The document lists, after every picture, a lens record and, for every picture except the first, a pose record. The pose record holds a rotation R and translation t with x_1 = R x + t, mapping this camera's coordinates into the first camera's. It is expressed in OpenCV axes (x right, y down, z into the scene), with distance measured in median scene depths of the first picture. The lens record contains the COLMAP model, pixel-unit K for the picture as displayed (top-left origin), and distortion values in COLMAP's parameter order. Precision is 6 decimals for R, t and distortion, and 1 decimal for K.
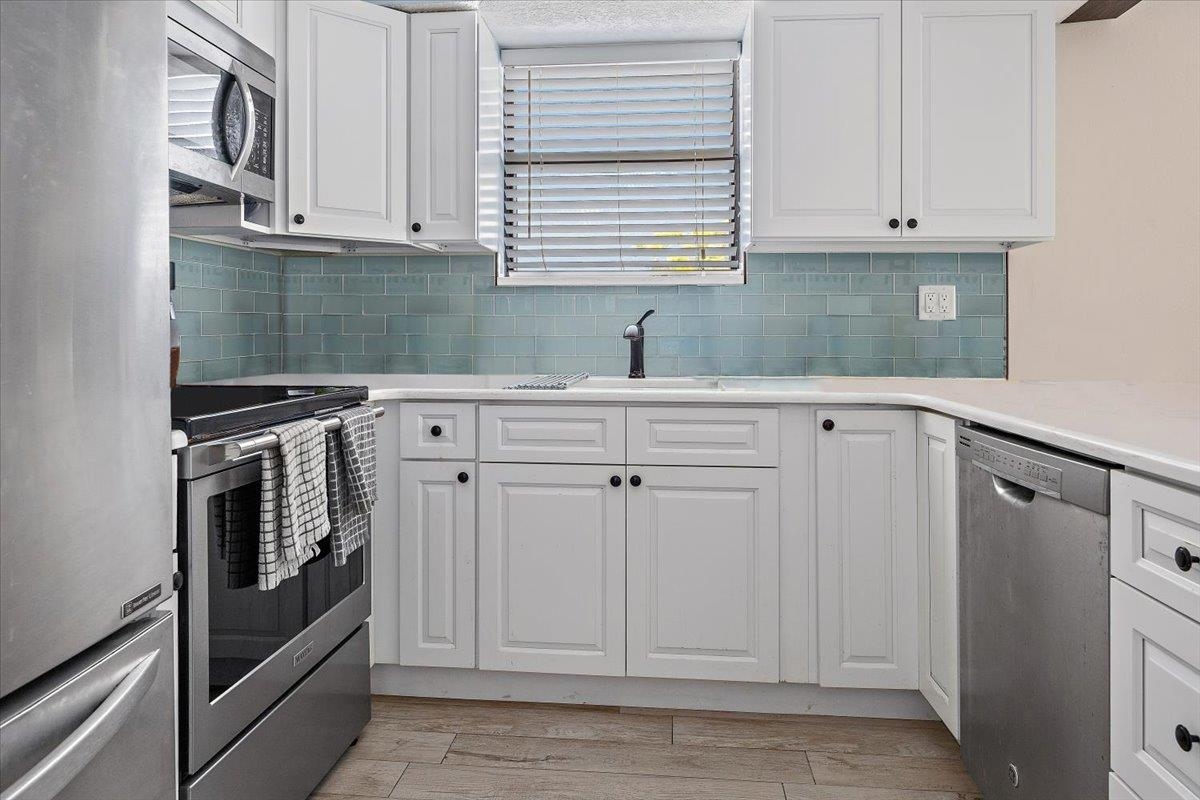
lens RADIAL K [[764.5, 0, 603.7], [0, 764.5, 327.0], [0, 0, 1]] dist [-0.002968, 0.000270]
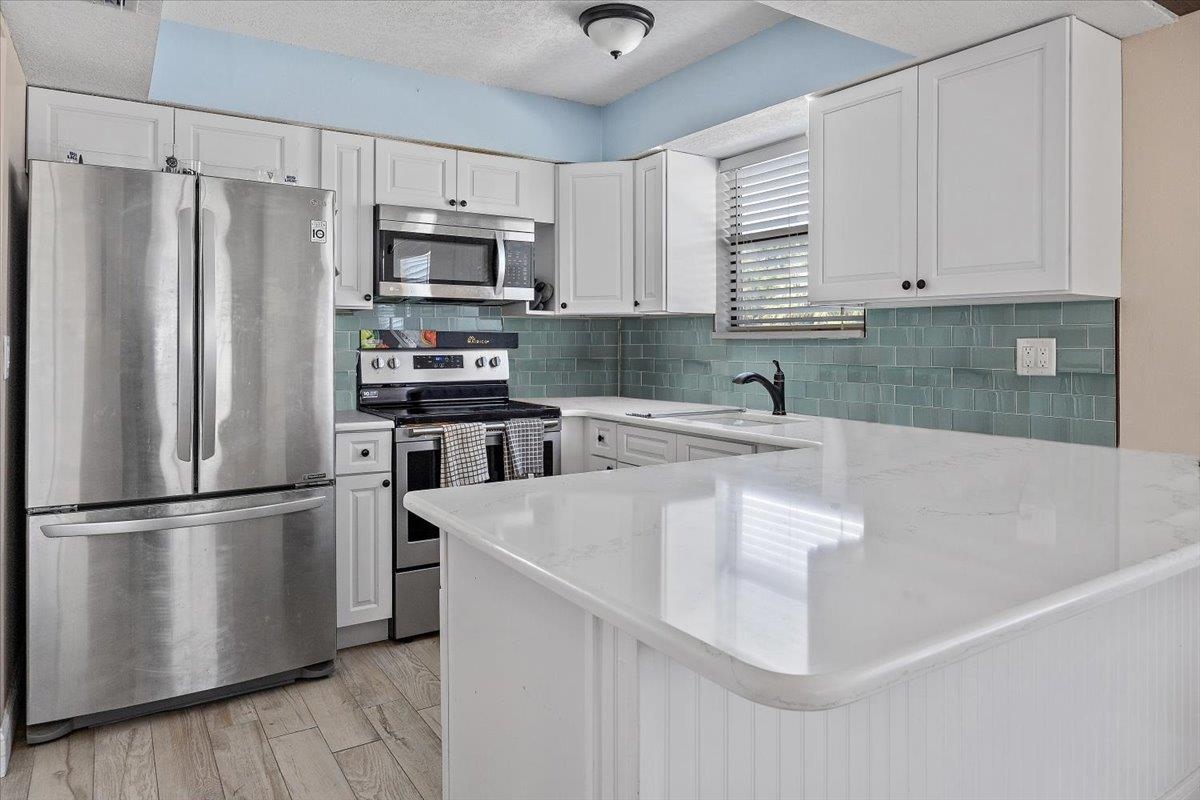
lens RADIAL K [[764.5, 0, 603.7], [0, 764.5, 327.0], [0, 0, 1]] dist [-0.002968, 0.000270]
pose [[0.619990, -0.016845, -0.784429, 0.890191], [0.004804, 0.999832, -0.017674, -0.057486], [0.784595, 0.007190, 0.619967, 0.017523]]
